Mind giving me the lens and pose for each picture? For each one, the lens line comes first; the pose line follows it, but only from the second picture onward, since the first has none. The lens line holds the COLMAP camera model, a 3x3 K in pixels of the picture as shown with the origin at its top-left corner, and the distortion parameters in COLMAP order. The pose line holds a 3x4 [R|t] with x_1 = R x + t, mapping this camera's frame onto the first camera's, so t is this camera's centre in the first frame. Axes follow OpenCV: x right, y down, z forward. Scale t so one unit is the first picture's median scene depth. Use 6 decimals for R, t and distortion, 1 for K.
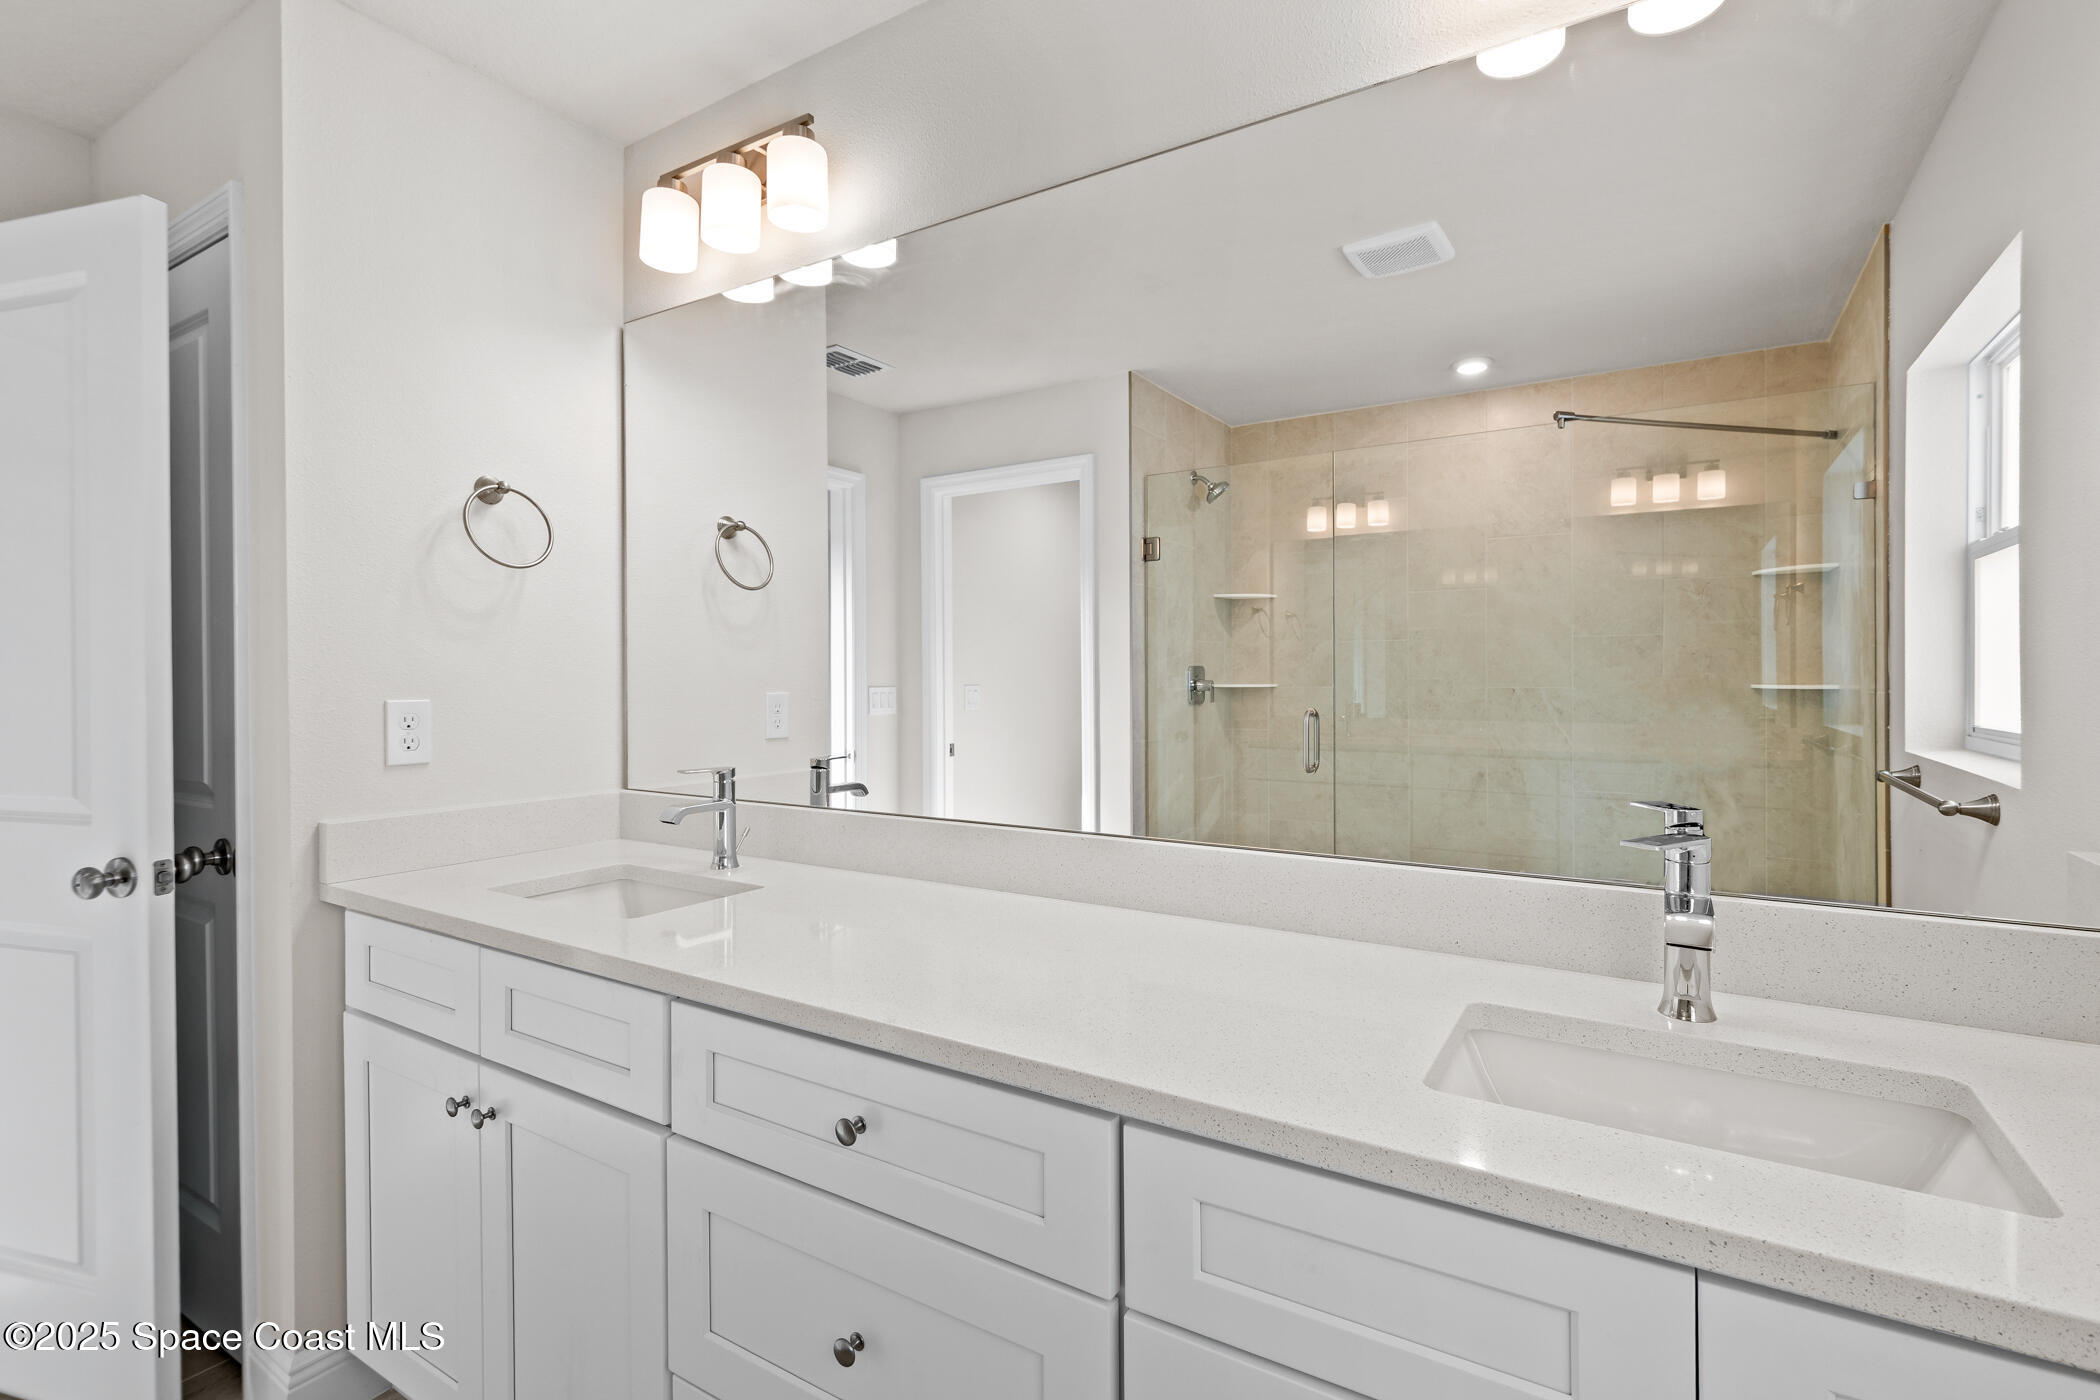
lens RADIAL K [[957.3, 0, 1056.2], [0, 957.3, 691.3], [0, 0, 1]] dist [-0.001814, -0.000326]
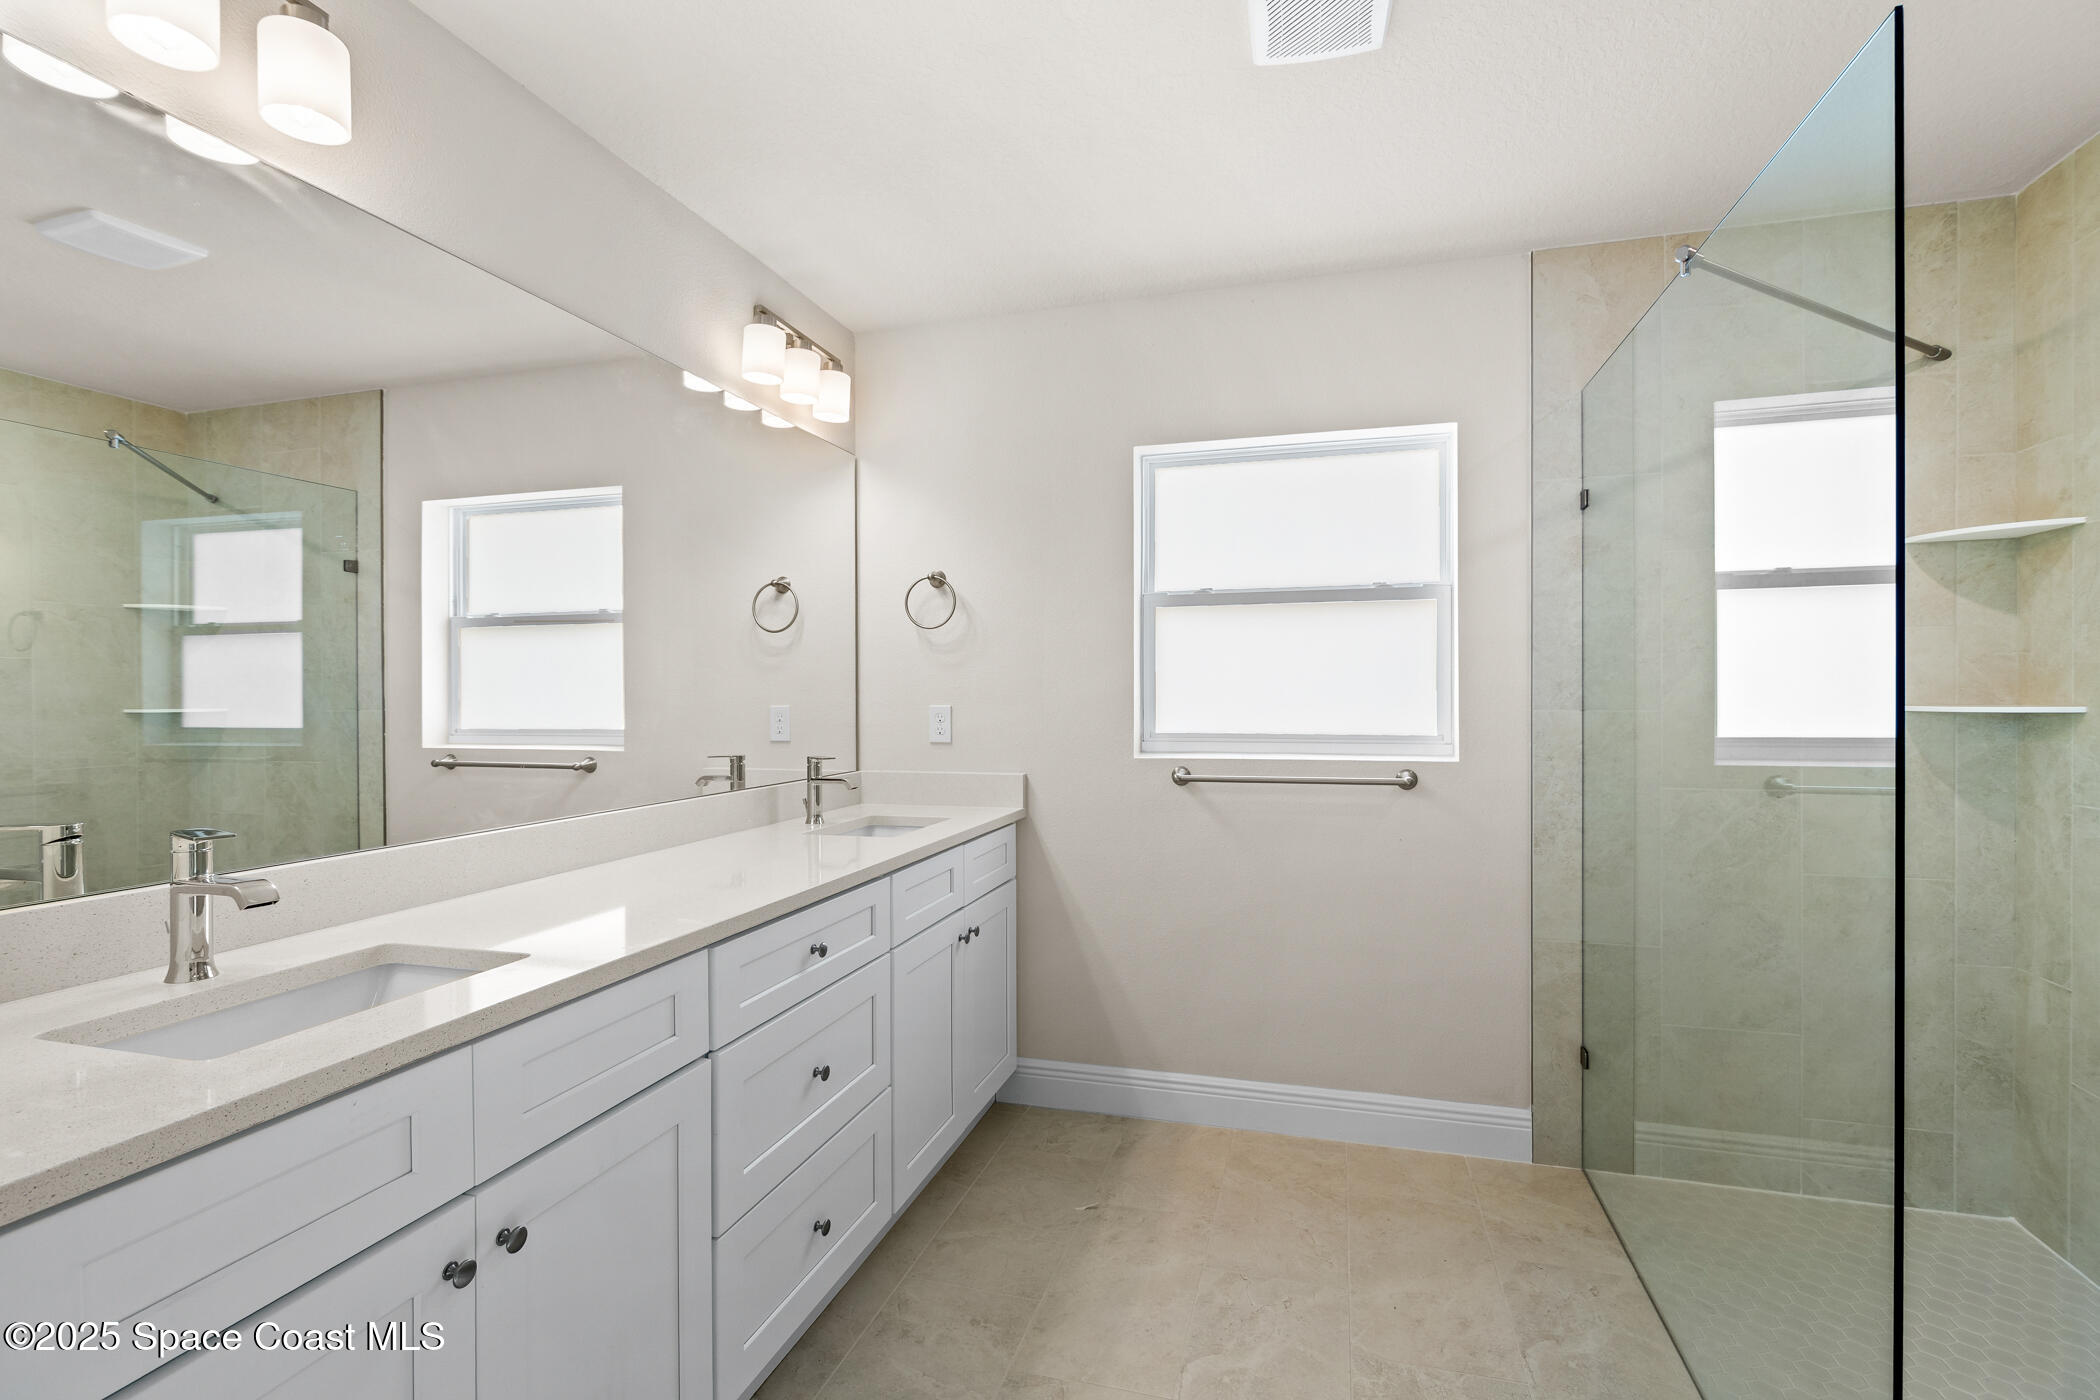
lens RADIAL K [[953.4, 0, 1054.1], [0, 953.4, 689.1], [0, 0, 1]] dist [0.000256, -0.000451]
pose [[-0.265463, 0.009603, 0.964073, -1.147047], [0.026860, 0.999636, -0.002562, -0.001366], [-0.963747, 0.025215, -0.265625, 0.586786]]
